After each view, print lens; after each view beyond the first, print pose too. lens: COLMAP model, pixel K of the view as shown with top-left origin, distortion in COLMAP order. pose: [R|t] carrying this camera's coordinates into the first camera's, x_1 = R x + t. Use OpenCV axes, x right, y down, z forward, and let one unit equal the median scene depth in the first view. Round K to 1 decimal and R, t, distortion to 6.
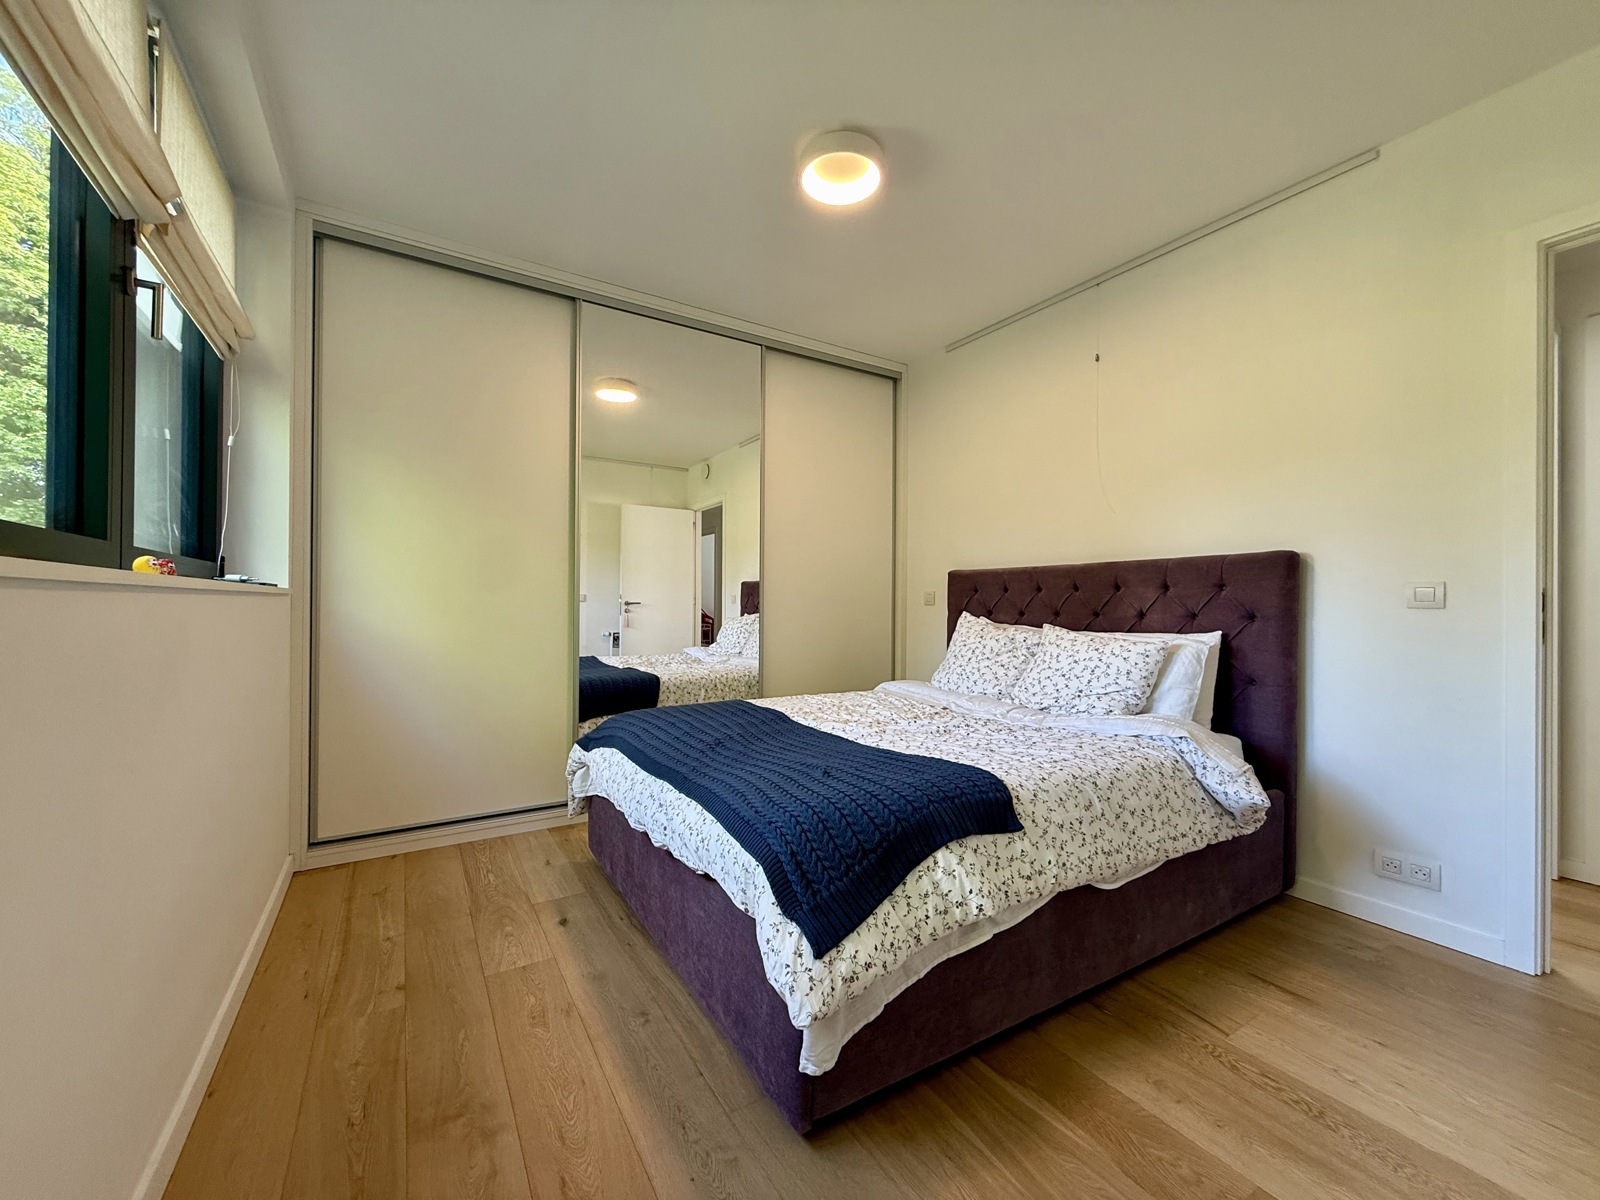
lens RADIAL K [[638.6, 0, 810.2], [0, 638.6, 601.2], [0, 0, 1]] dist [0.001750, -0.000611]
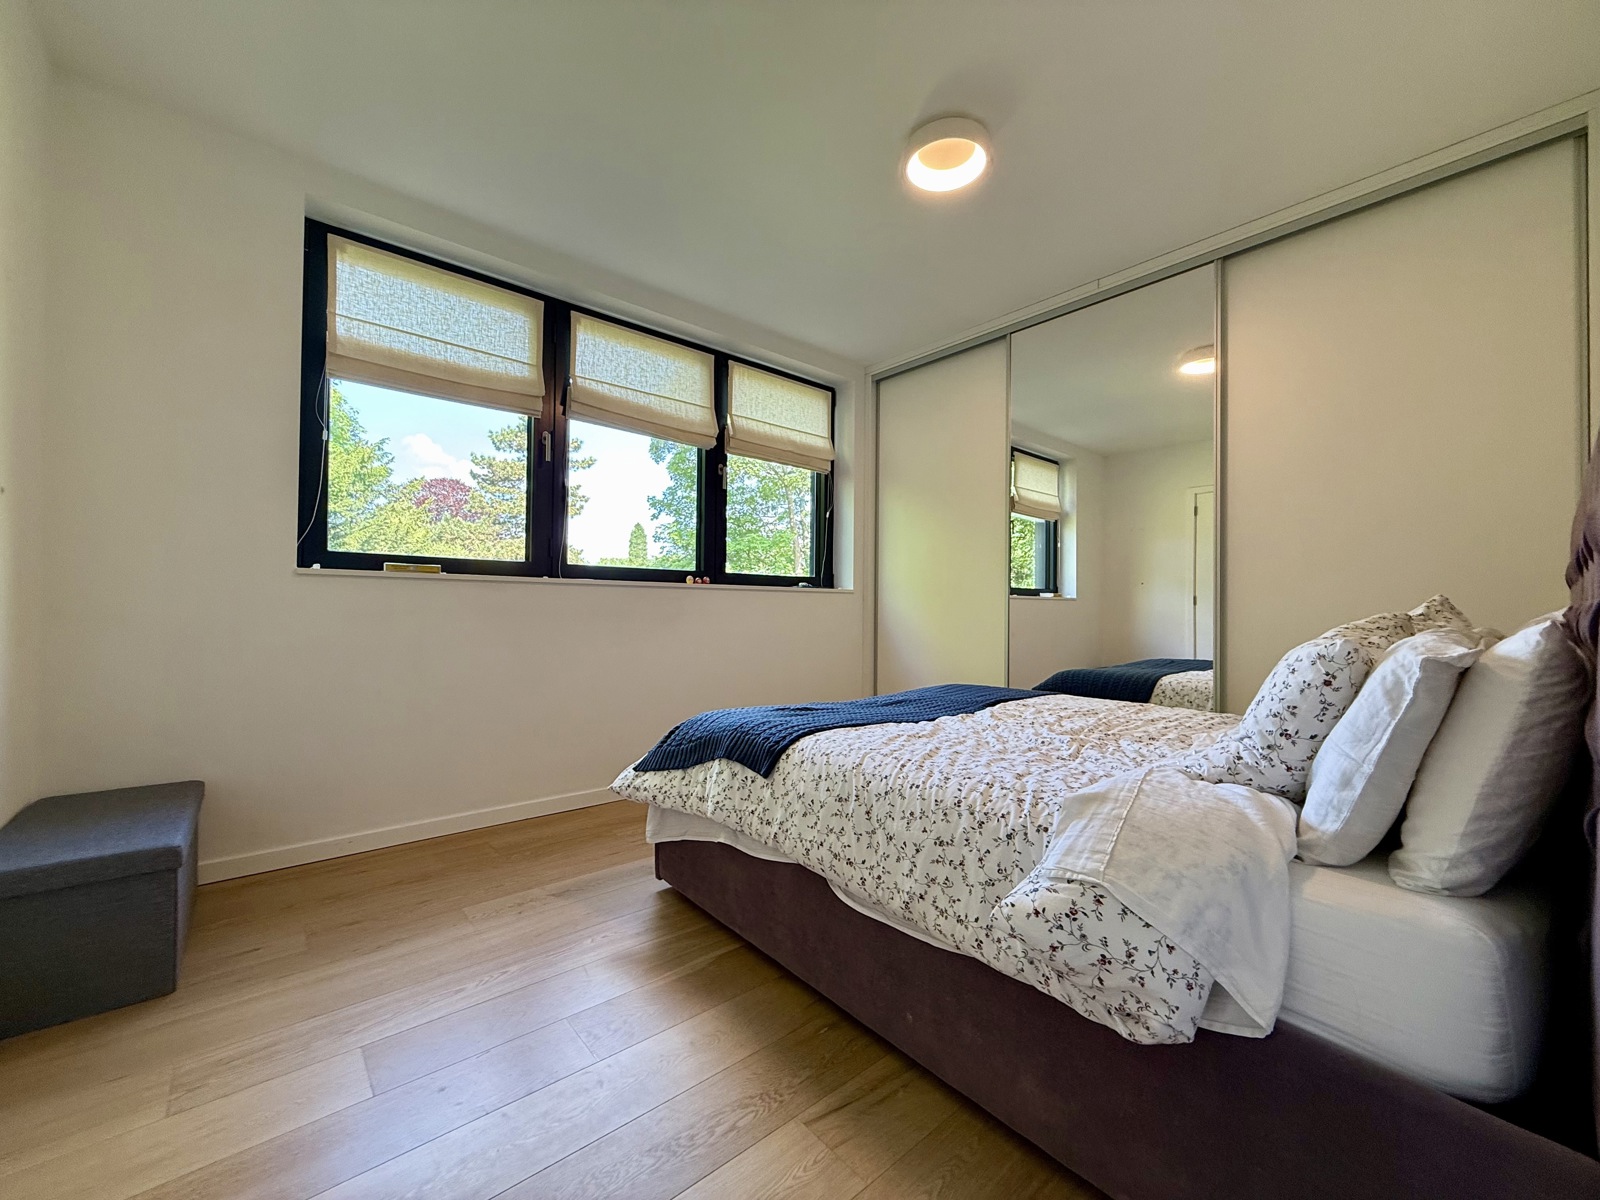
lens RADIAL K [[638.6, 0, 803.4], [0, 638.6, 597.8], [0, 0, 1]] dist [0.001750, -0.000611]
pose [[0.147719, -0.017585, -0.988873, 1.344768], [0.000670, 0.999843, -0.017680, 0.058558], [0.989029, 0.001949, 0.147708, 0.835830]]
